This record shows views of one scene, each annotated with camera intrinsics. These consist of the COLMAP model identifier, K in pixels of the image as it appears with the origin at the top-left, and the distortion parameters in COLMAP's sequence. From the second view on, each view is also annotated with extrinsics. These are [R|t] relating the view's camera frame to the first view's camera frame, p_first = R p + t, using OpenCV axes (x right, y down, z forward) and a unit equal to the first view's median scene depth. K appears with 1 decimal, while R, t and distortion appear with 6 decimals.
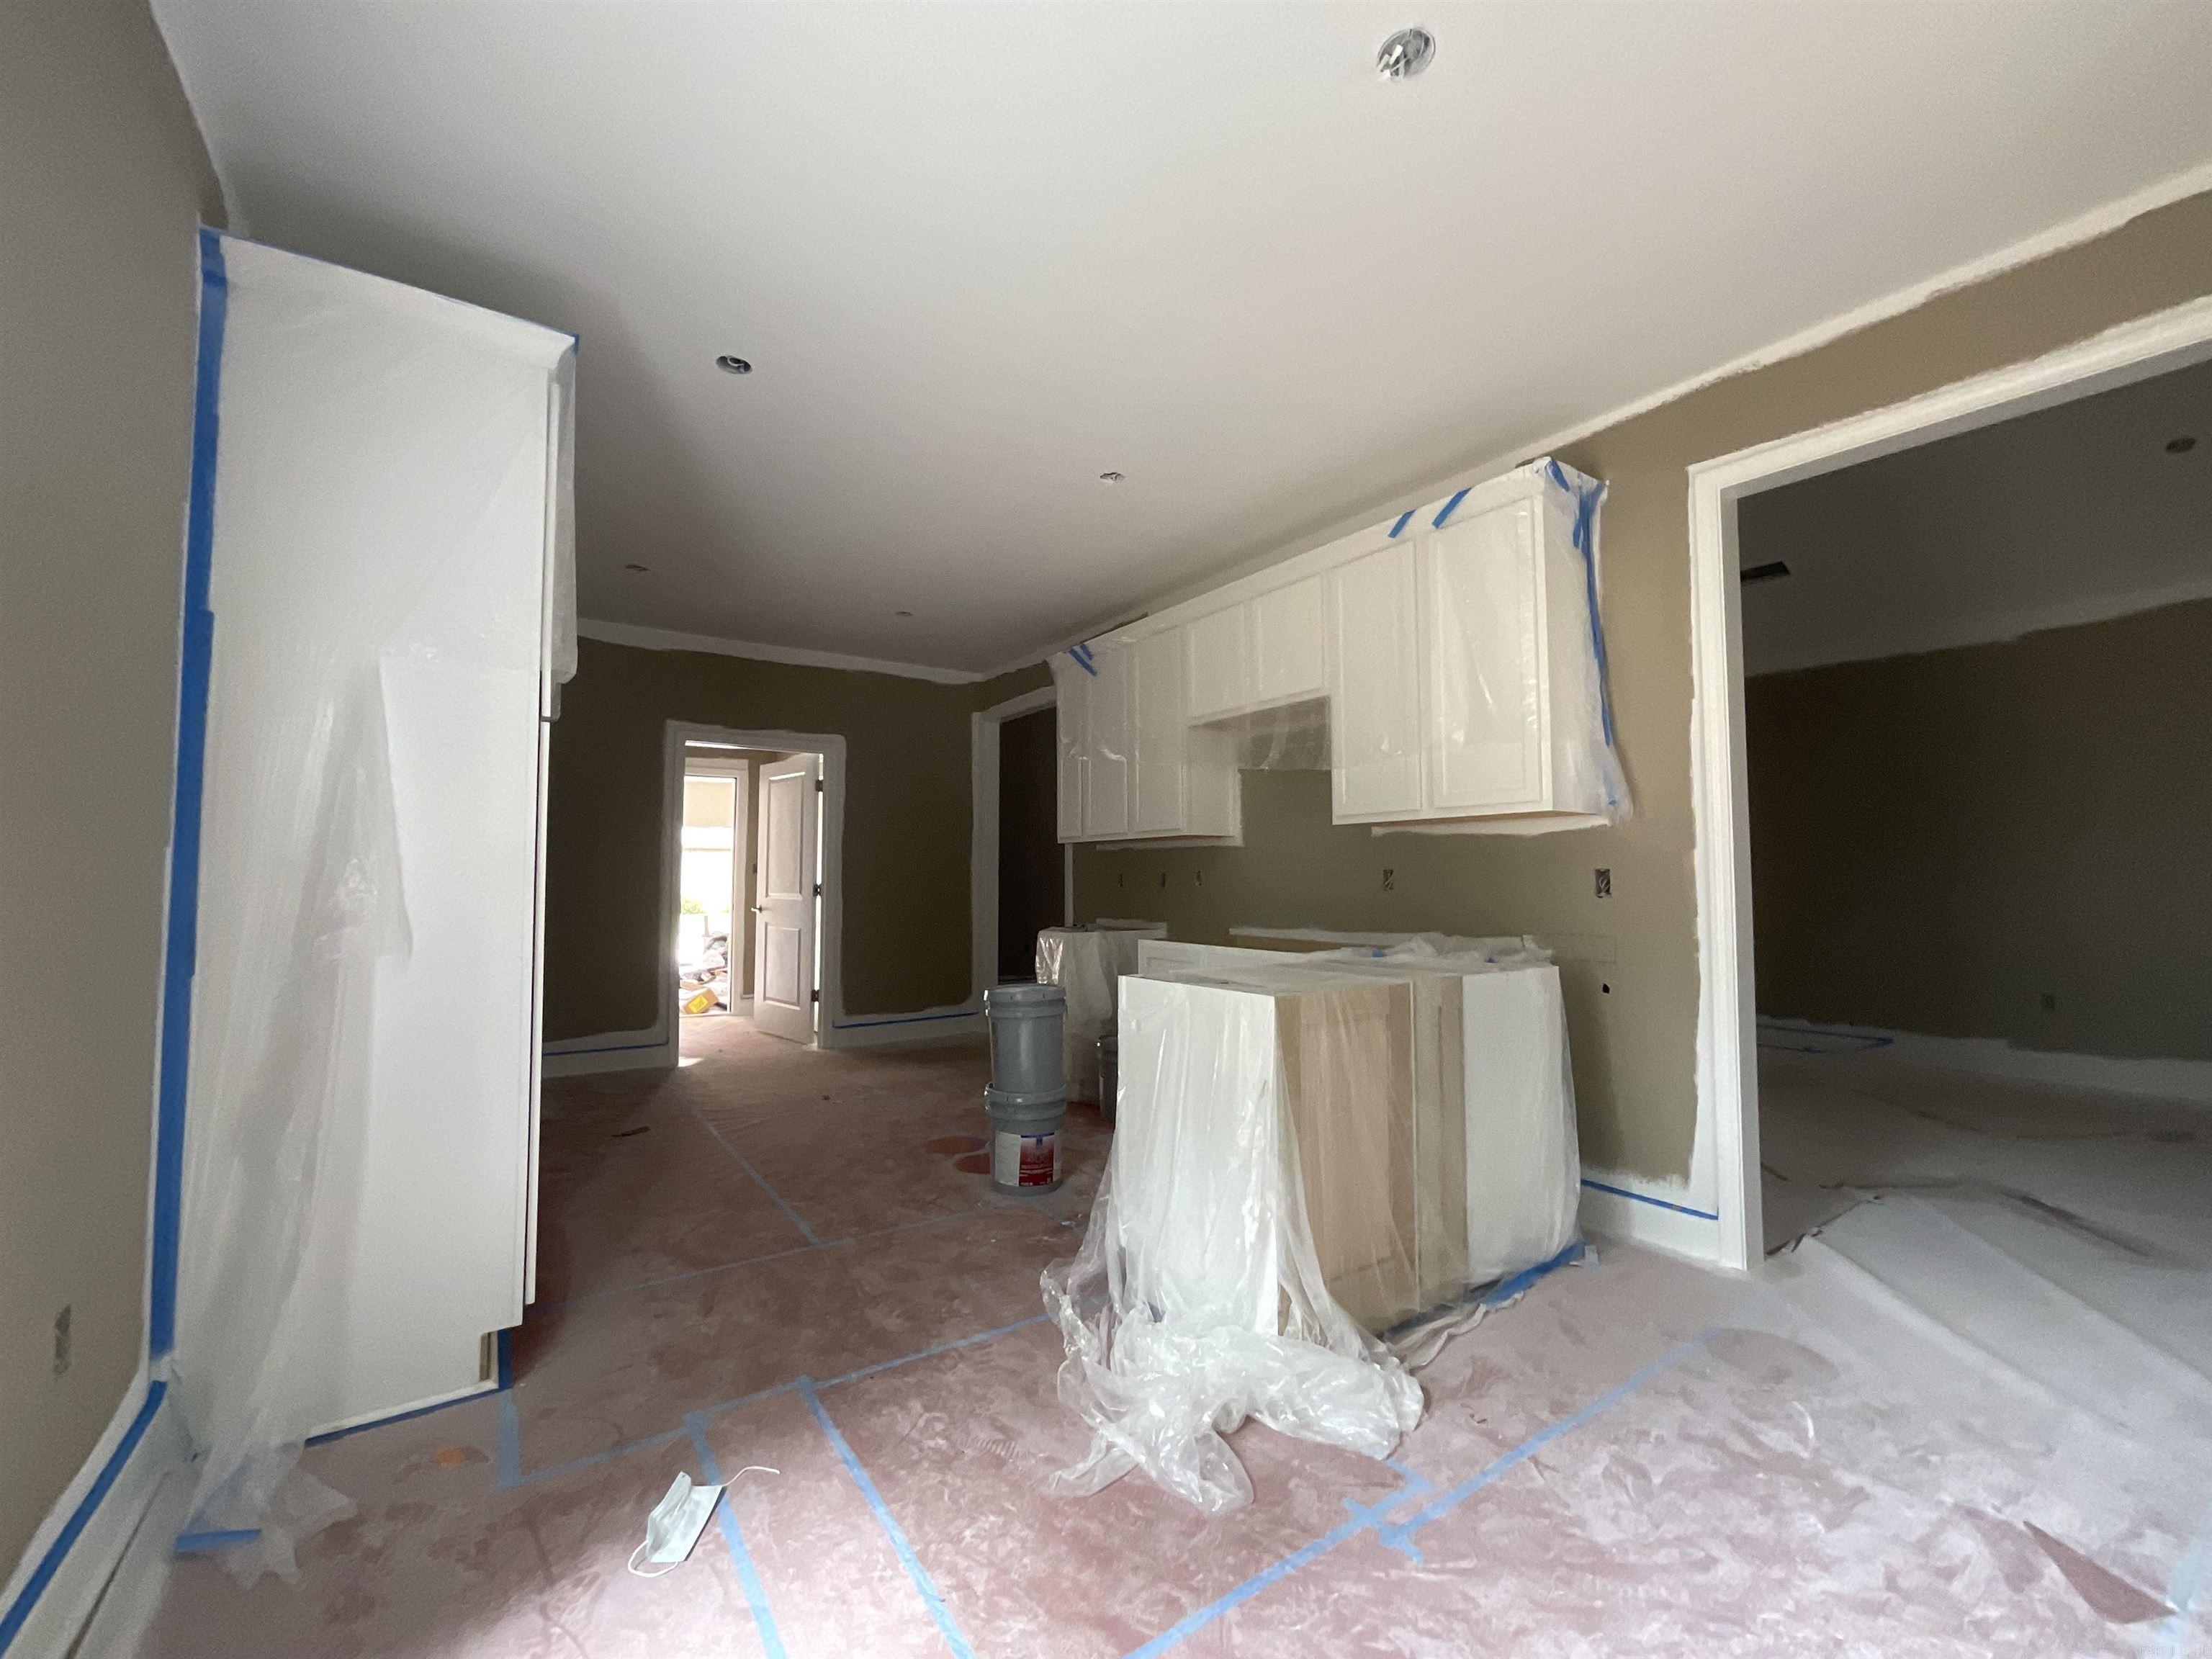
lens RADIAL K [[897.7, 0, 1105.7], [0, 897.7, 831.0], [0, 0, 1]] dist [-0.014340, 0.016210]
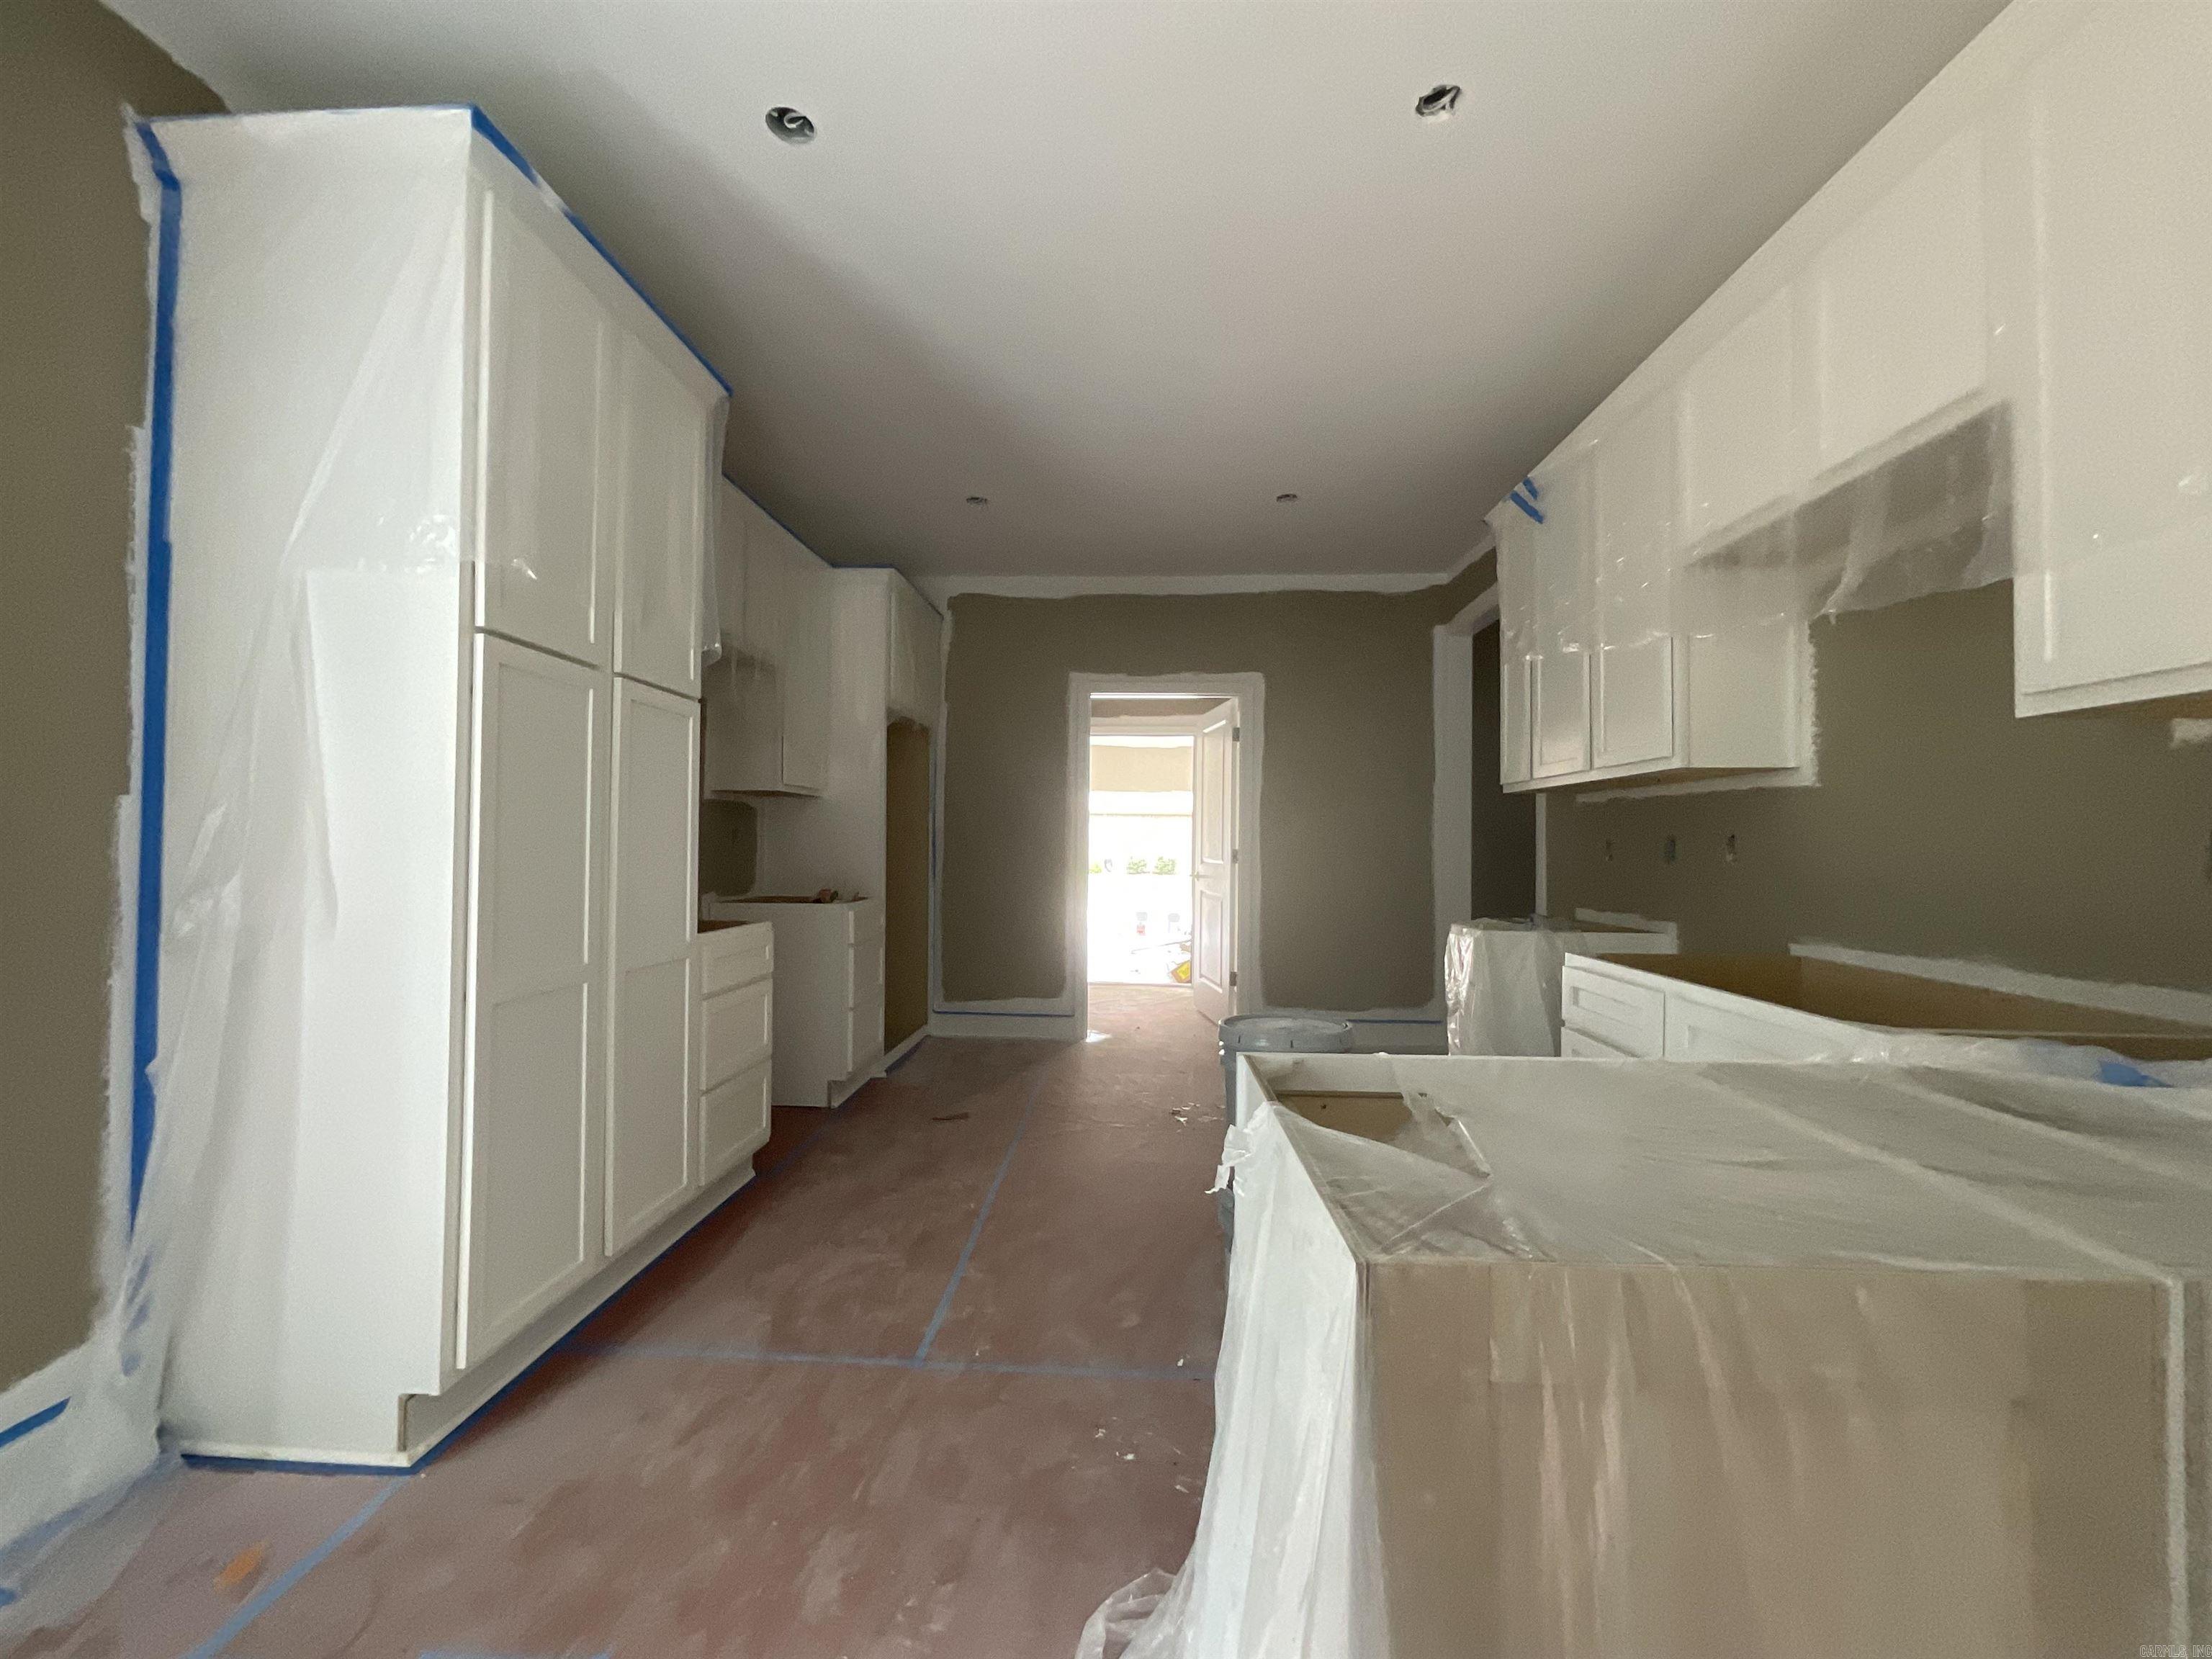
lens RADIAL K [[899.5, 0, 1104.0], [0, 899.5, 829.9], [0, 0, 1]] dist [0.008016, 0.000712]
pose [[0.795928, 0.000767, -0.605391, 0.173488], [0.020458, 0.999394, 0.028164, 0.023578], [0.605046, -0.034802, 0.795429, 0.421565]]
